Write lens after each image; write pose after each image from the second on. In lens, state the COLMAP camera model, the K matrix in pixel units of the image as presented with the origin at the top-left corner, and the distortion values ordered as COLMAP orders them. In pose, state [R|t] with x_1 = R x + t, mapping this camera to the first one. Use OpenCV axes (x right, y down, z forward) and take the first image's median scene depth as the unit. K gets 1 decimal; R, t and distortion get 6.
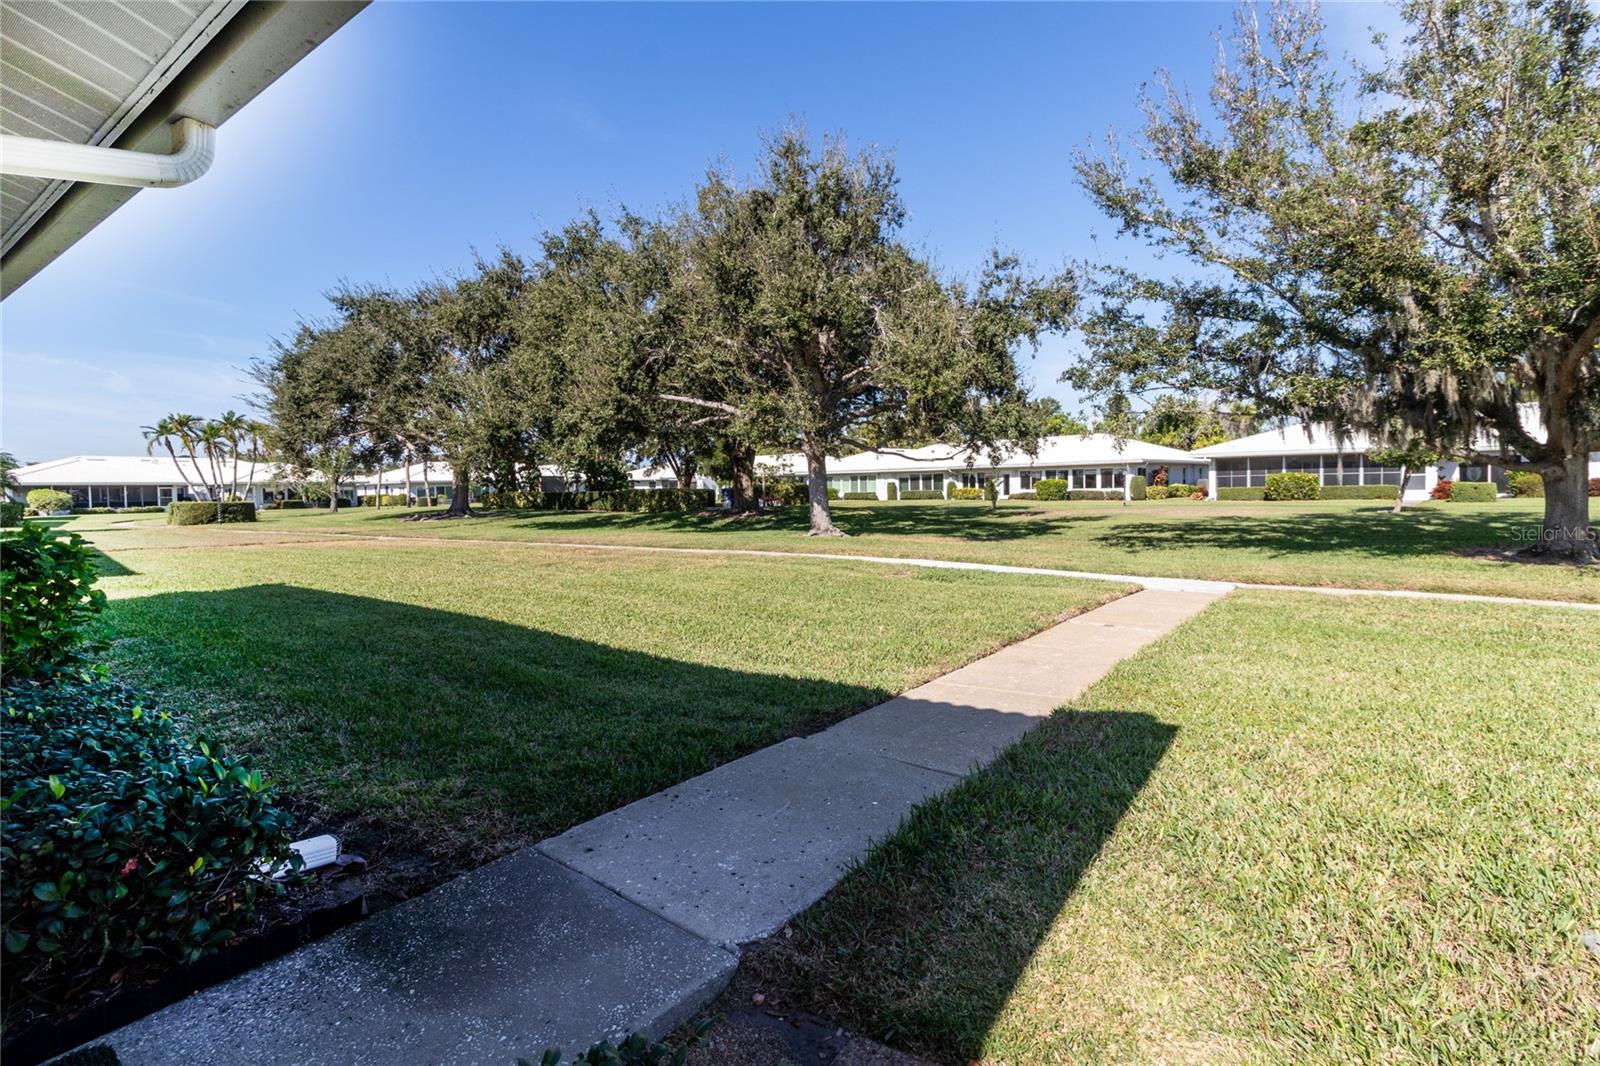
lens RADIAL K [[752.4, 0, 797.2], [0, 752.4, 486.0], [0, 0, 1]] dist [0.001878, 0.000276]
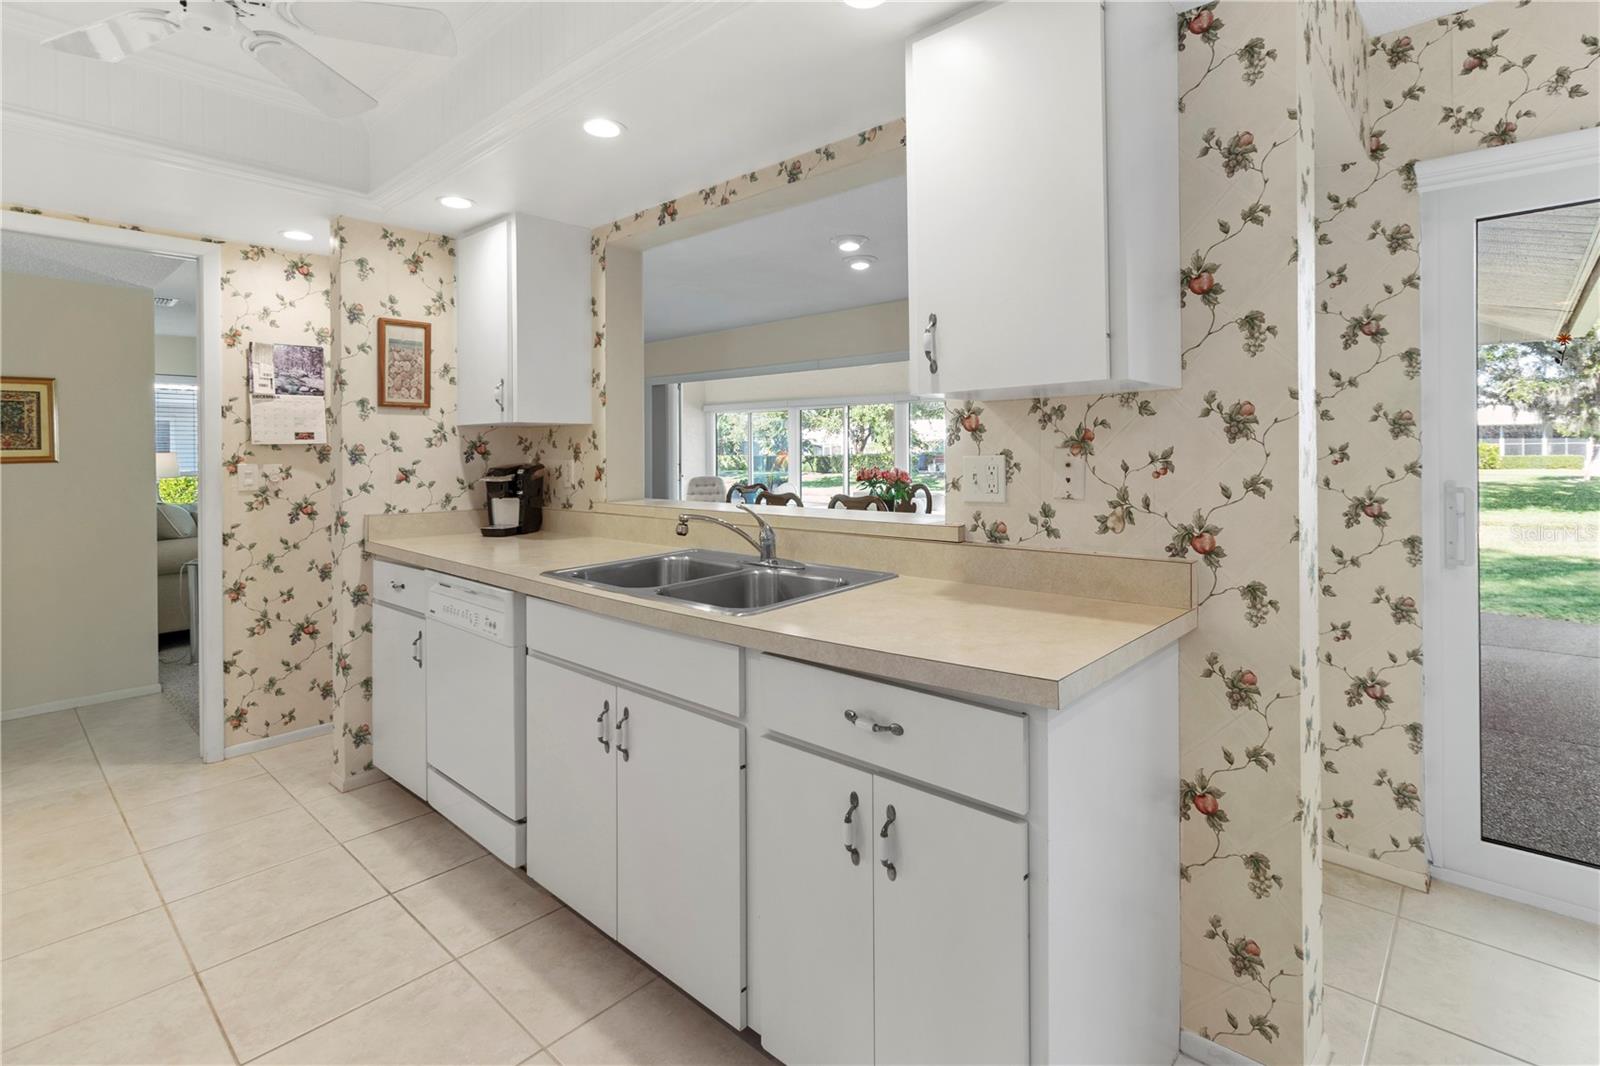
lens RADIAL K [[752.4, 0, 828.1], [0, 752.4, 453.0], [0, 0, 1]] dist [0.001878, 0.000276]
pose [[0.993884, 0.009464, -0.110018, -0.372549], [-0.008997, 0.999948, 0.004739, -0.000379], [0.110058, -0.003720, 0.993918, -0.444666]]
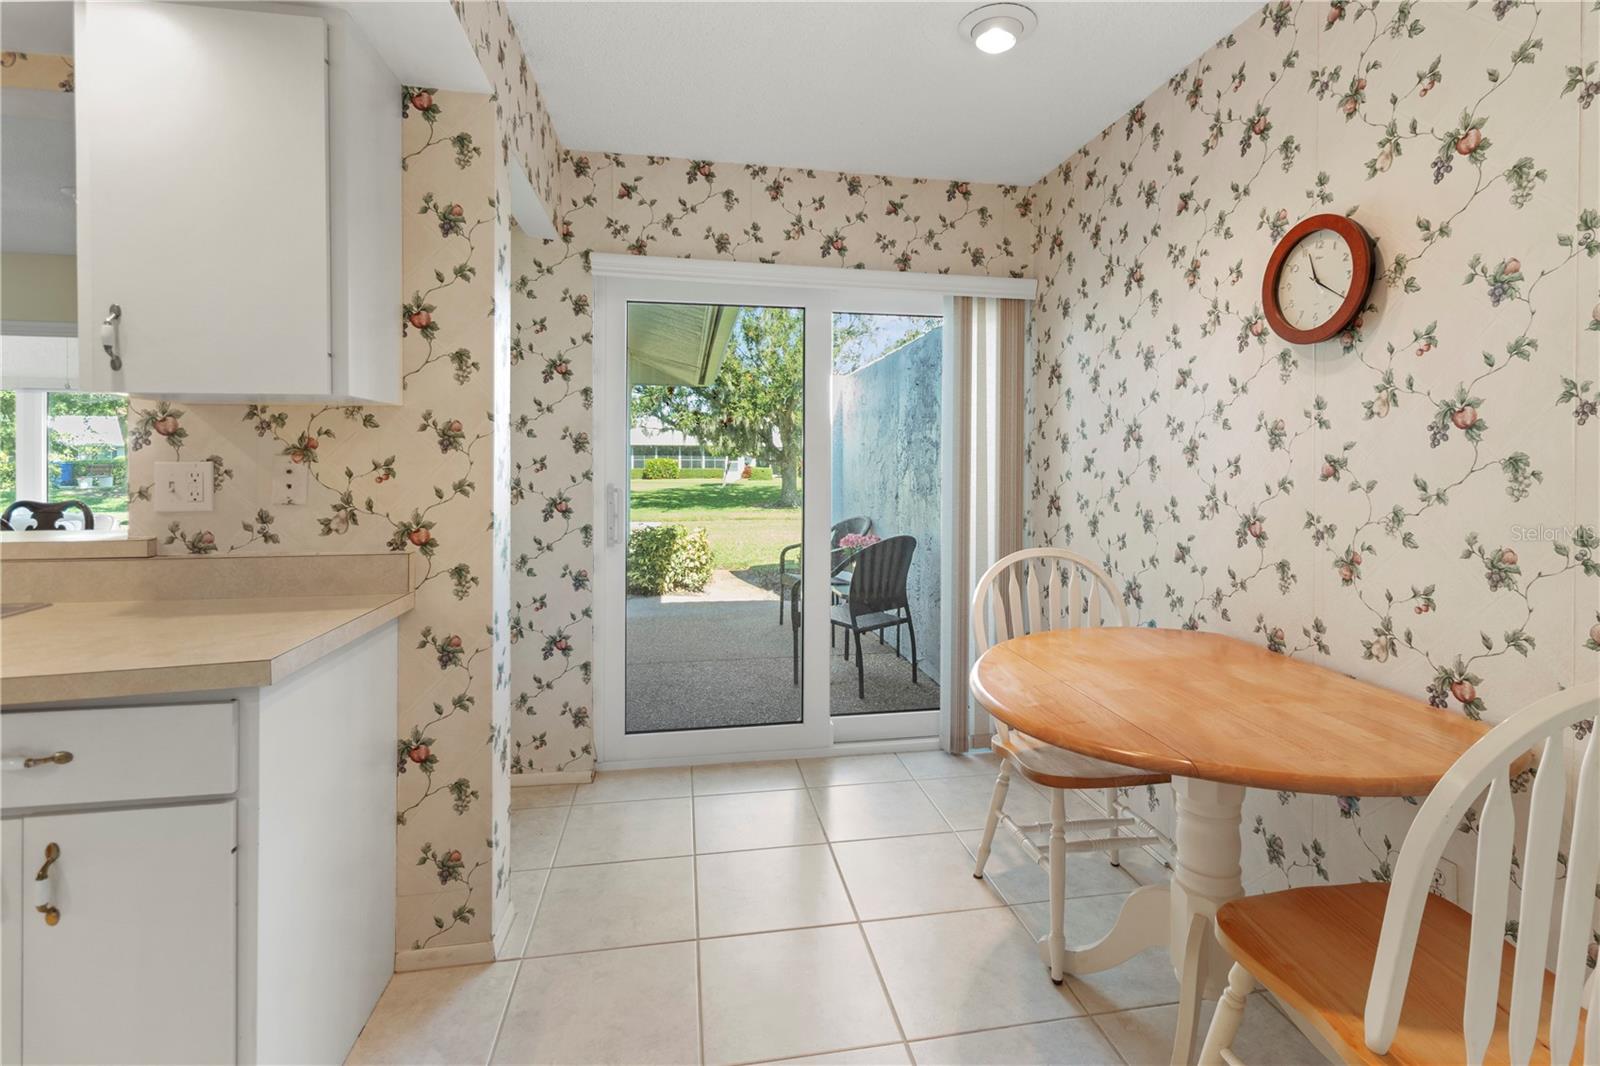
lens RADIAL K [[752.4, 0, 821.1], [0, 752.4, 465.1], [0, 0, 1]] dist [0.001878, 0.000276]
pose [[0.694474, 0.017591, 0.719303, -0.375257], [-0.017165, 0.999822, -0.007878, 0.000012], [-0.719313, -0.006876, 0.694652, -0.464167]]
